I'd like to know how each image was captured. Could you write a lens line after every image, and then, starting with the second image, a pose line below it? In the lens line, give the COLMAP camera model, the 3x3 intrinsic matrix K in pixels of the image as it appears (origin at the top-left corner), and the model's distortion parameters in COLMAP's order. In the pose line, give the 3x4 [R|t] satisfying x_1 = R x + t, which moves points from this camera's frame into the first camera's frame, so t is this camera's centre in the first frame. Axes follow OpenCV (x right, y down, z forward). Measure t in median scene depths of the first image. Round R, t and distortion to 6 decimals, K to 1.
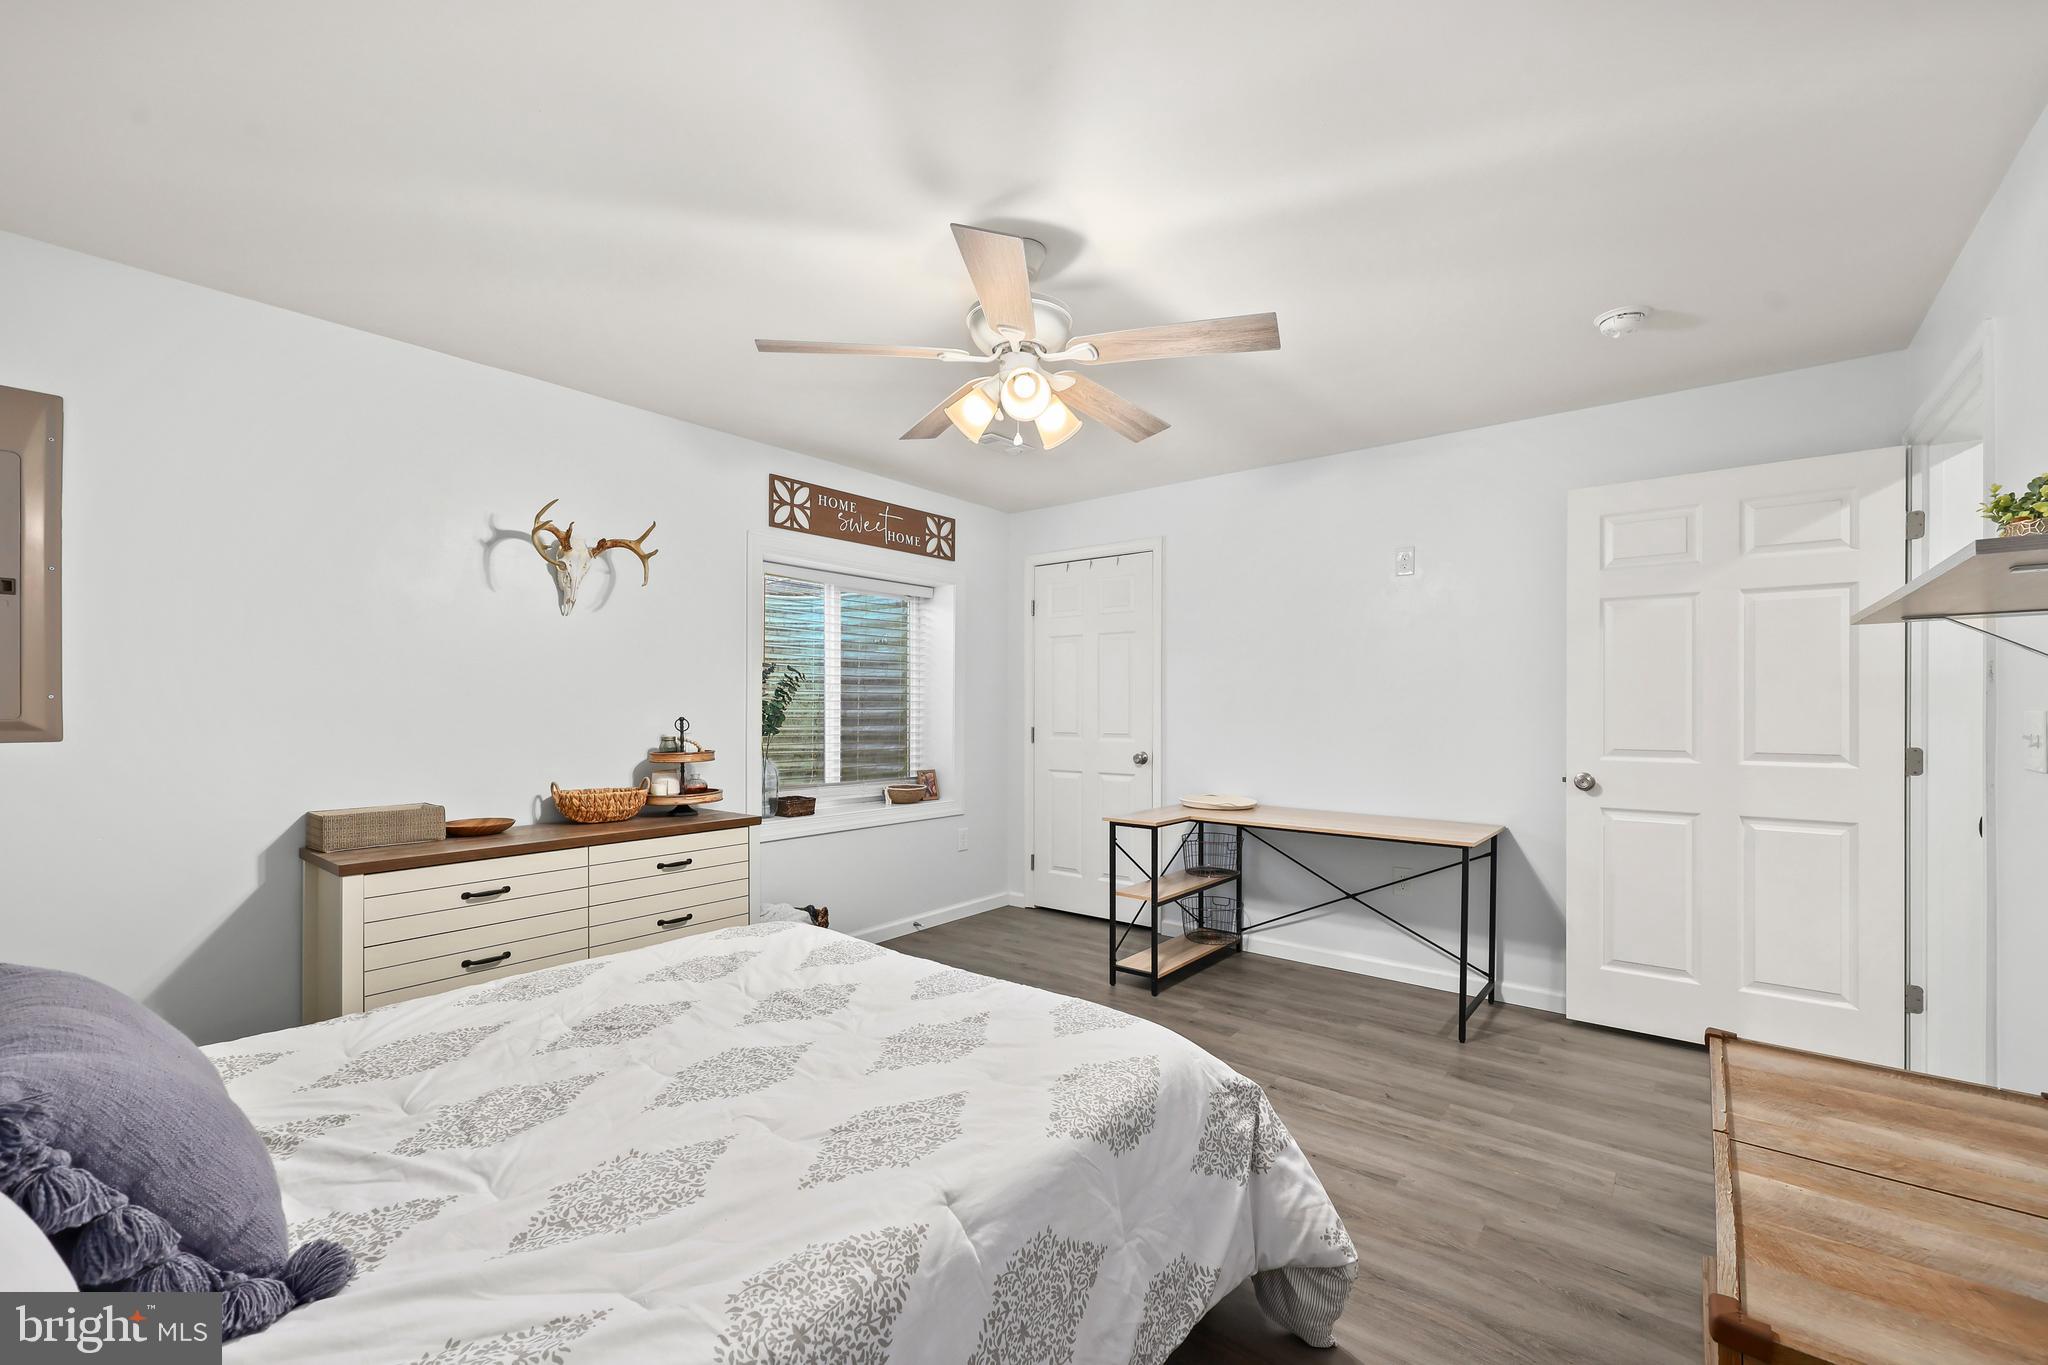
lens RADIAL K [[827.5, 0, 1026.3], [0, 827.5, 691.5], [0, 0, 1]] dist [0.000716, 0.000171]
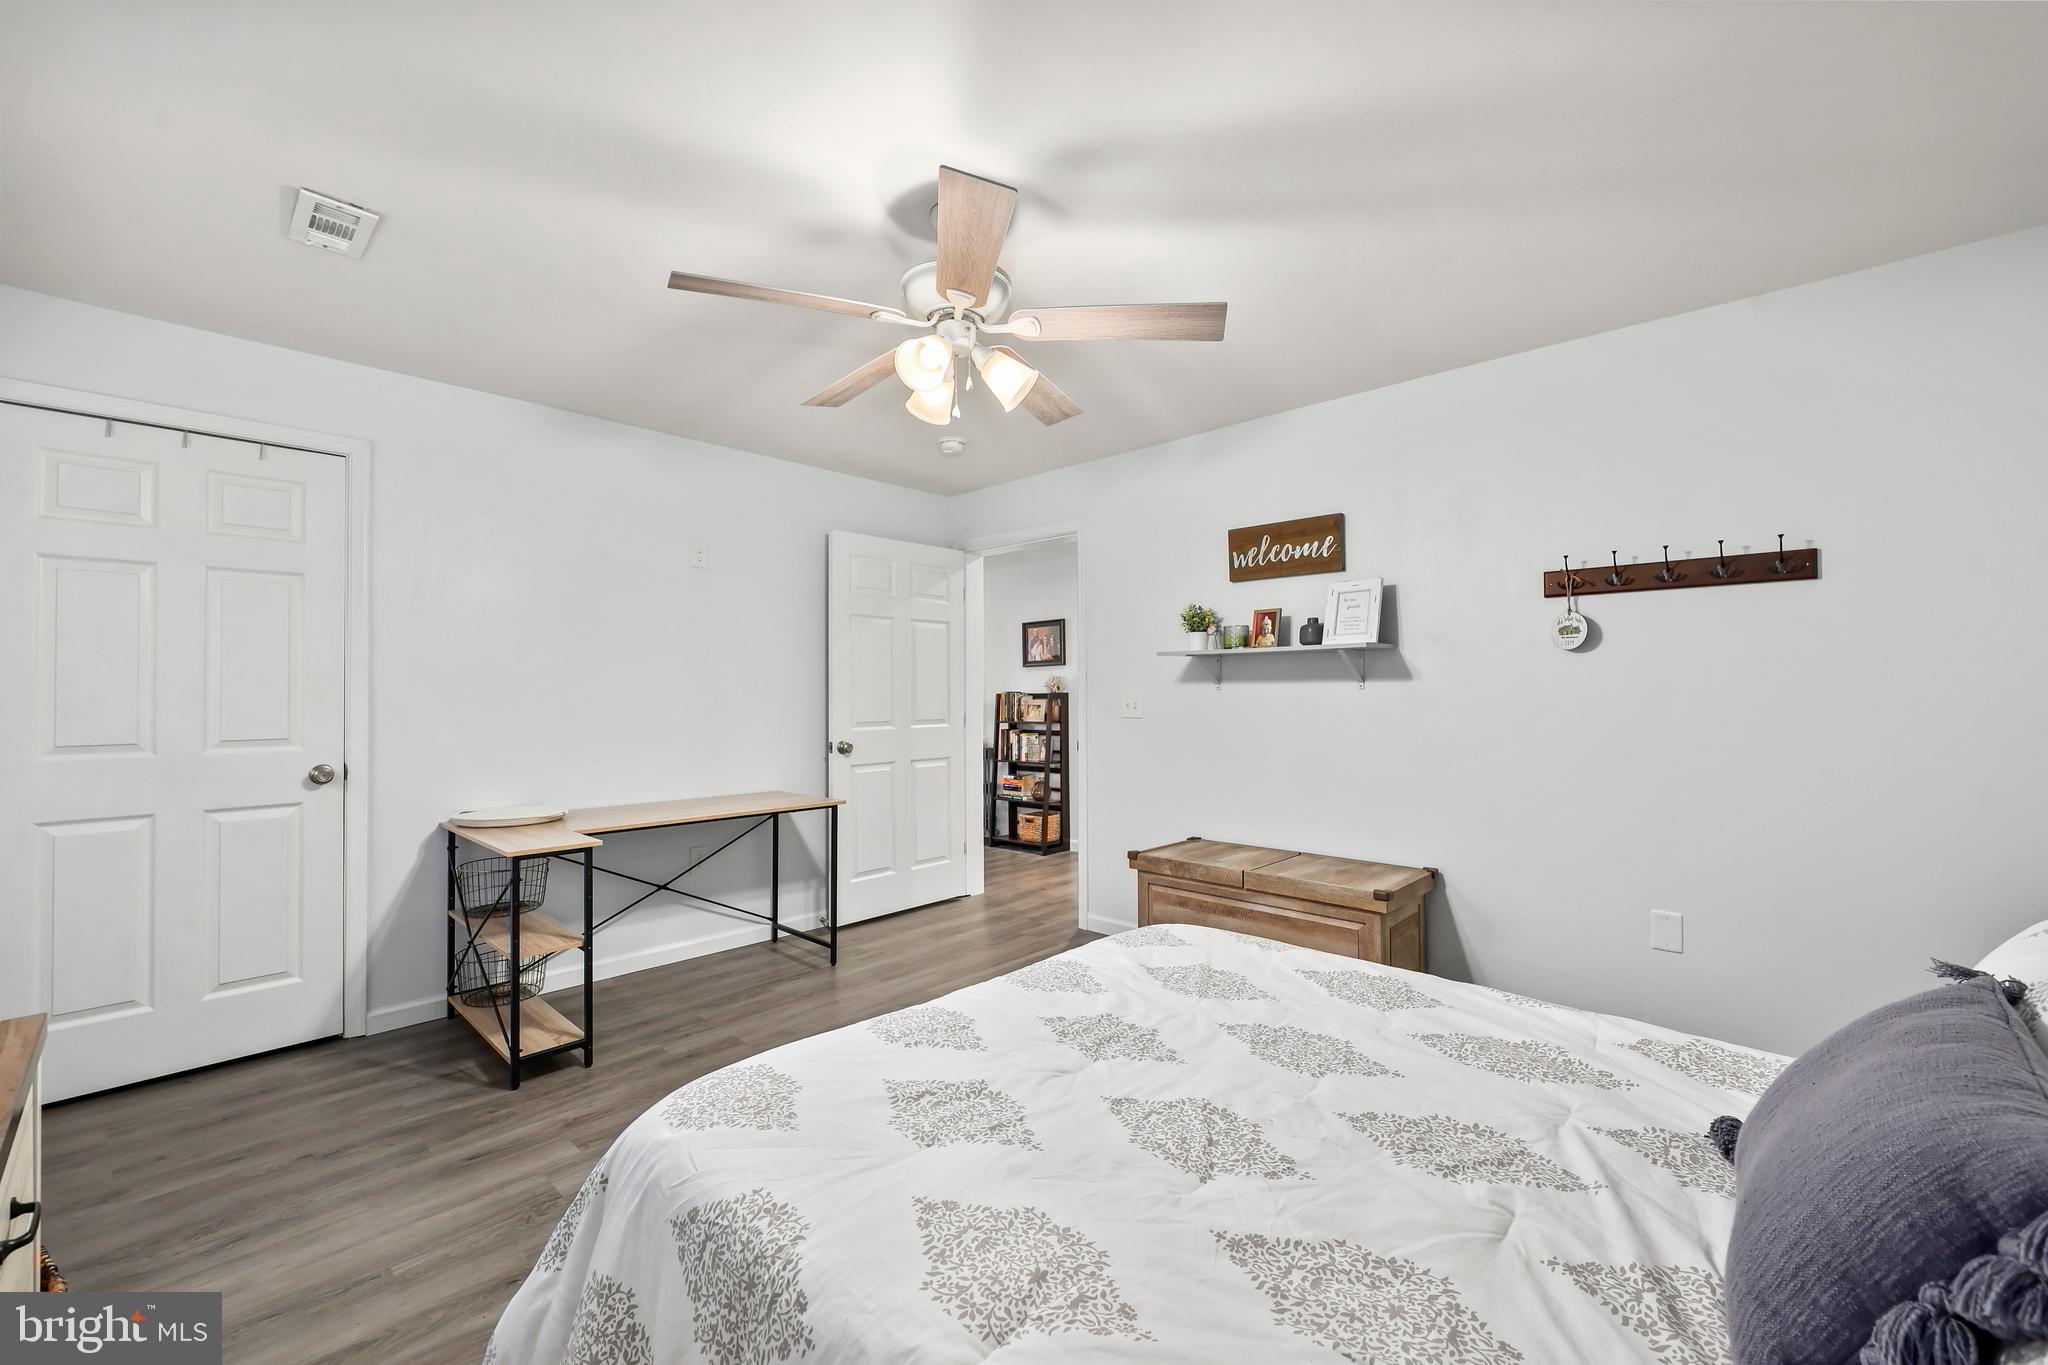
lens RADIAL K [[829.0, 0, 1030.1], [0, 829.0, 658.6], [0, 0, 1]] dist [0.000518, 0.000069]
pose [[0.085269, 0.038530, 0.995613, -0.617020], [-0.014633, 0.999193, -0.037416, 0.009870], [-0.996251, -0.011379, 0.085764, 0.545086]]
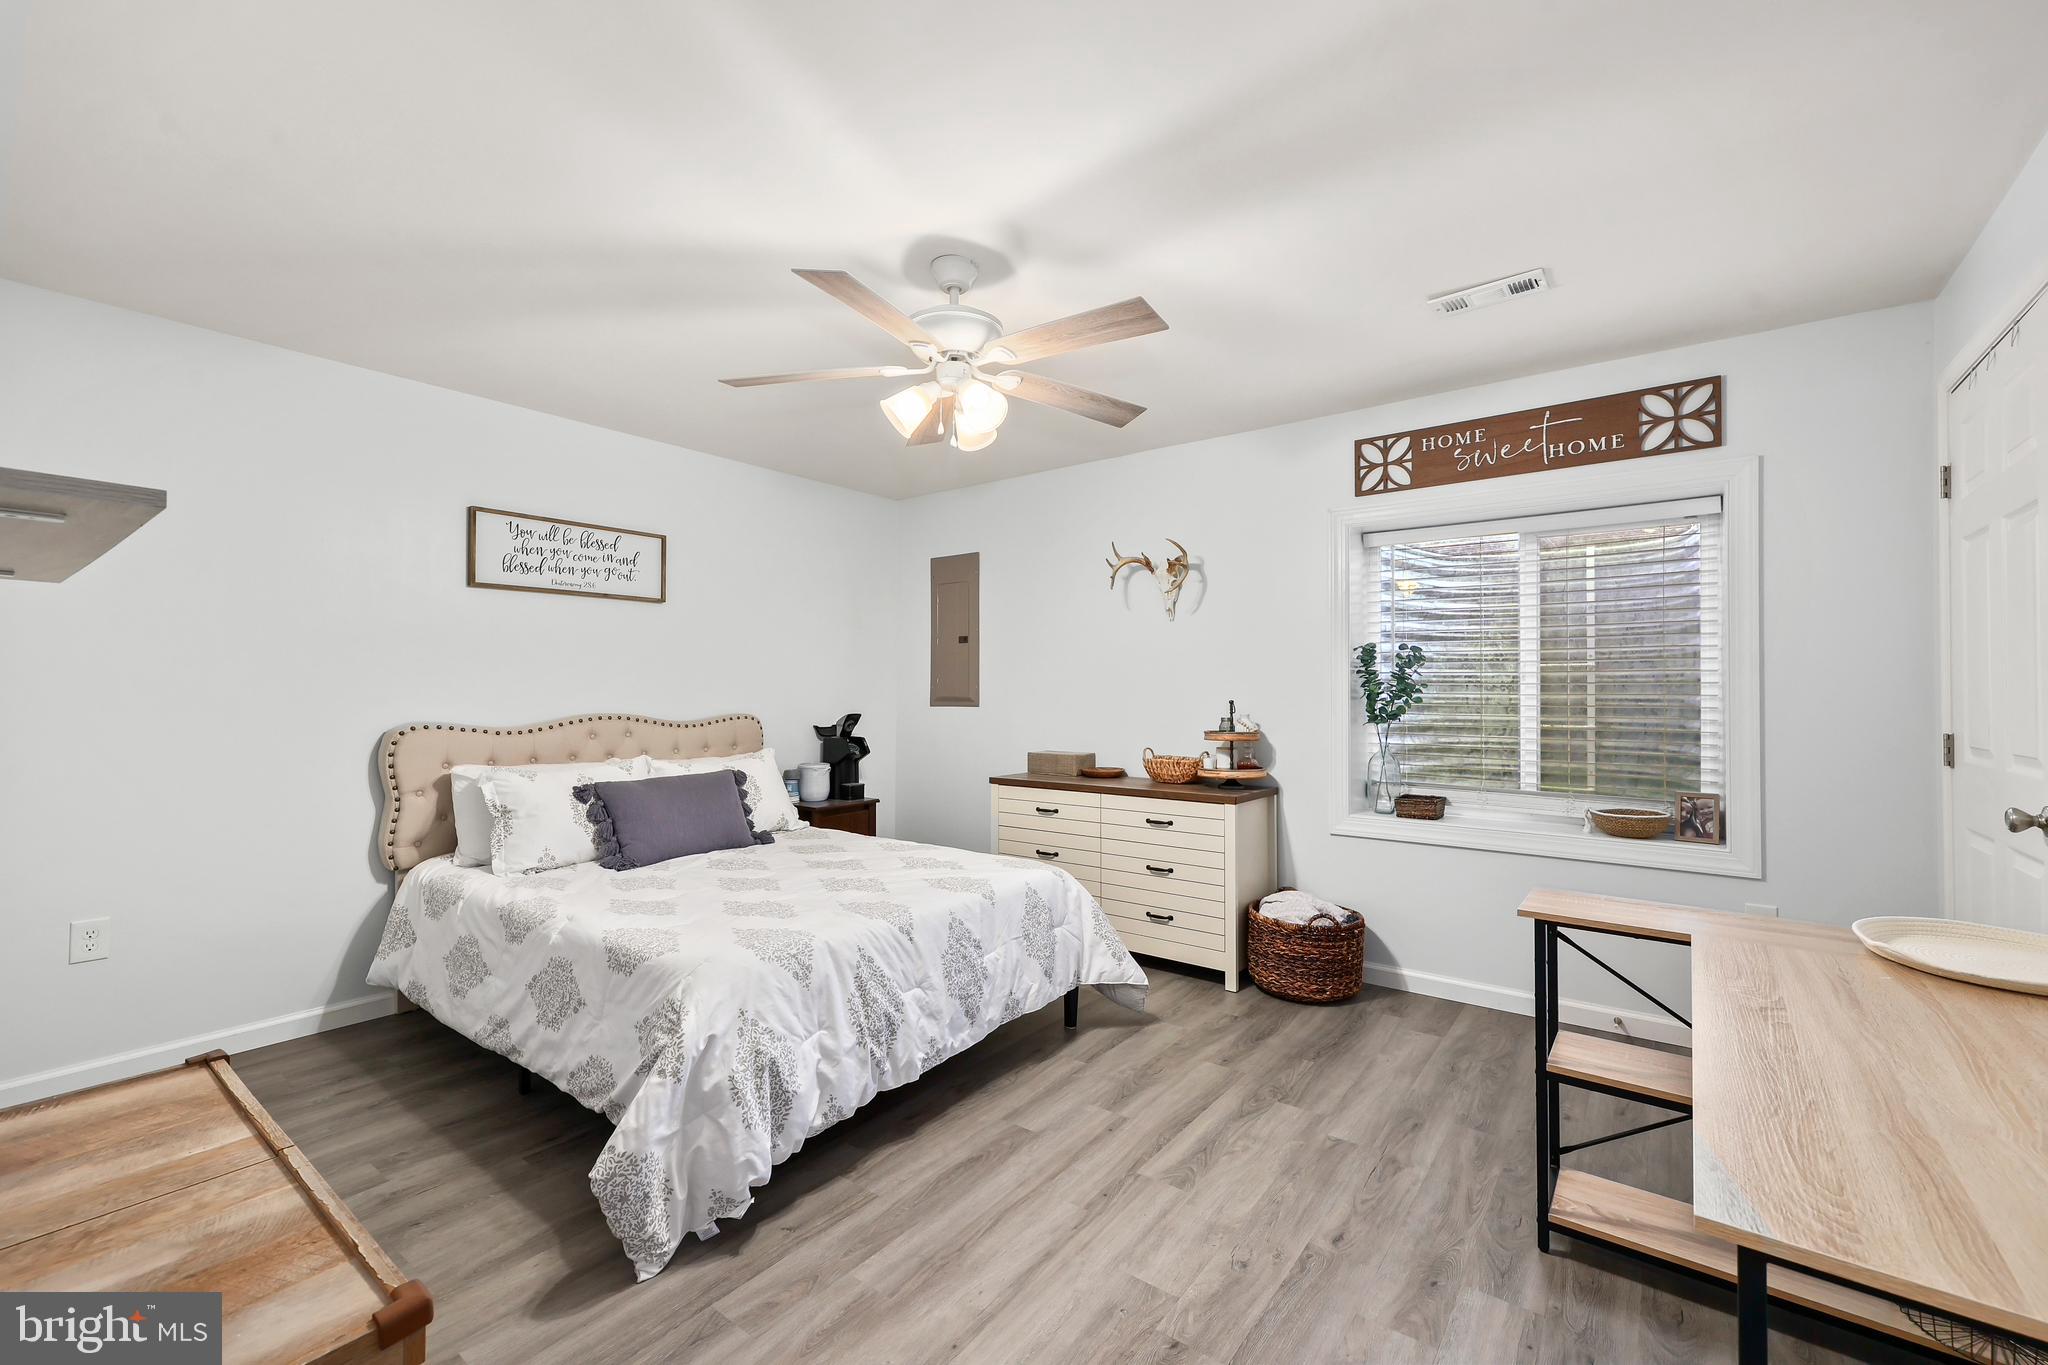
lens RADIAL K [[829.0, 0, 1030.1], [0, 829.0, 658.6], [0, 0, 1]] dist [0.000518, 0.000069]
pose [[0.040840, -0.040014, -0.998364, 0.691565], [0.018201, 0.999062, -0.039297, 0.013889], [0.999000, -0.016567, 0.041530, 0.683945]]
